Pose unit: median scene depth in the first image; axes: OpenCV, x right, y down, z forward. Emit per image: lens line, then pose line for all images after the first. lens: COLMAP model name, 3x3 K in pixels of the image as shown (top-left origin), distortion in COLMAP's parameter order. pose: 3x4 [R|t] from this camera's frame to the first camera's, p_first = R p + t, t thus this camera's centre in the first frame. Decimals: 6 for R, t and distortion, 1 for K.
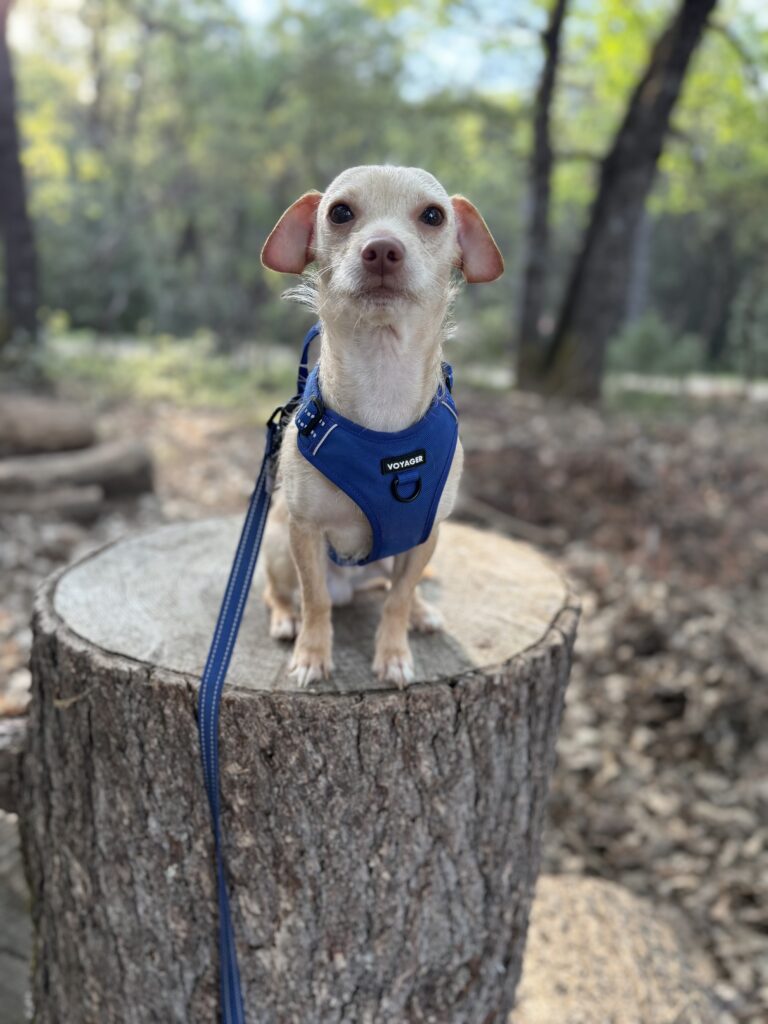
lens RADIAL K [[857.2, 0, 385.3], [0, 857.2, 507.7], [0, 0, 1]] dist [0.126356, -0.276932]
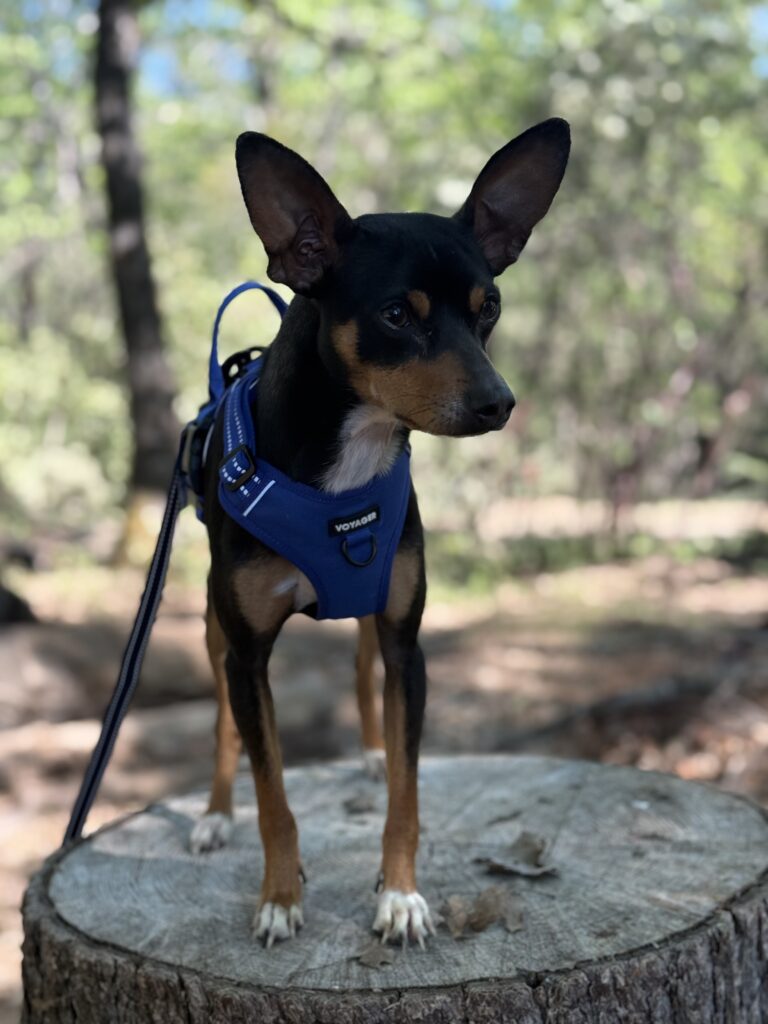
lens RADIAL K [[1485.9, 0, 383.5], [0, 1485.9, 511.8], [0, 0, 1]] dist [0.041753, 0.073421]
pose [[0.965852, -0.084282, -0.245001, 0.295287], [0.040072, 0.982827, -0.180128, 0.039631], [0.255975, 0.164160, 0.952643, -0.278853]]
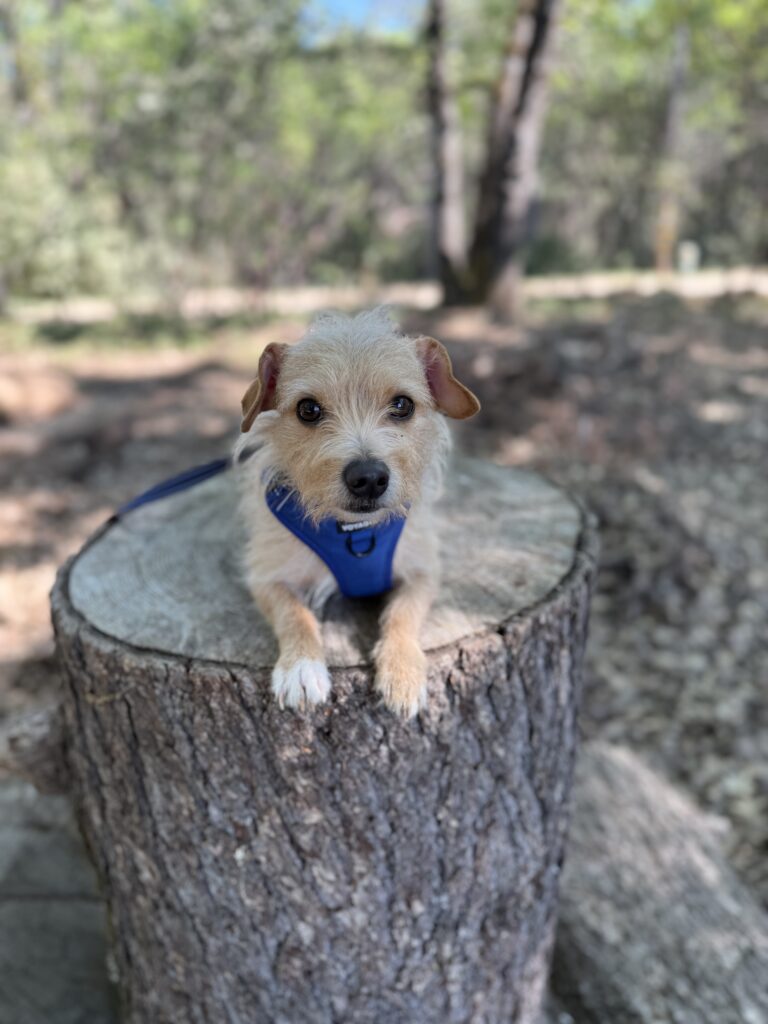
lens RADIAL K [[734.7, 0, 381.1], [0, 734.7, 509.9], [0, 0, 1]] dist [0.098605, -0.226011]
pose [[0.990275, -0.130647, 0.047829, -0.078161], [0.124212, 0.985087, 0.119057, -0.045913], [-0.062670, -0.111959, 0.991735, 0.202564]]
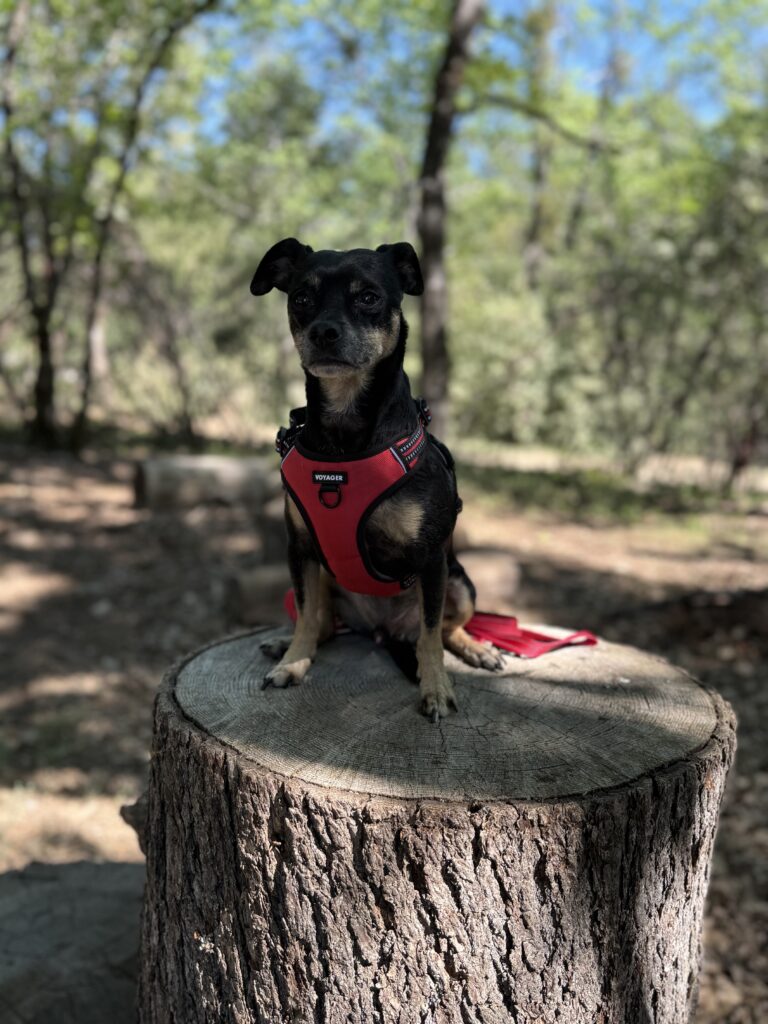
lens RADIAL K [[914.3, 0, 399.4], [0, 914.3, 511.1], [0, 0, 1]] dist [0.123560, -0.278005]
pose [[0.899782, 0.054635, -0.432906, 0.421288], [-0.108853, 0.988868, -0.101449, -0.001986], [0.422544, 0.138405, 0.895713, 0.031299]]
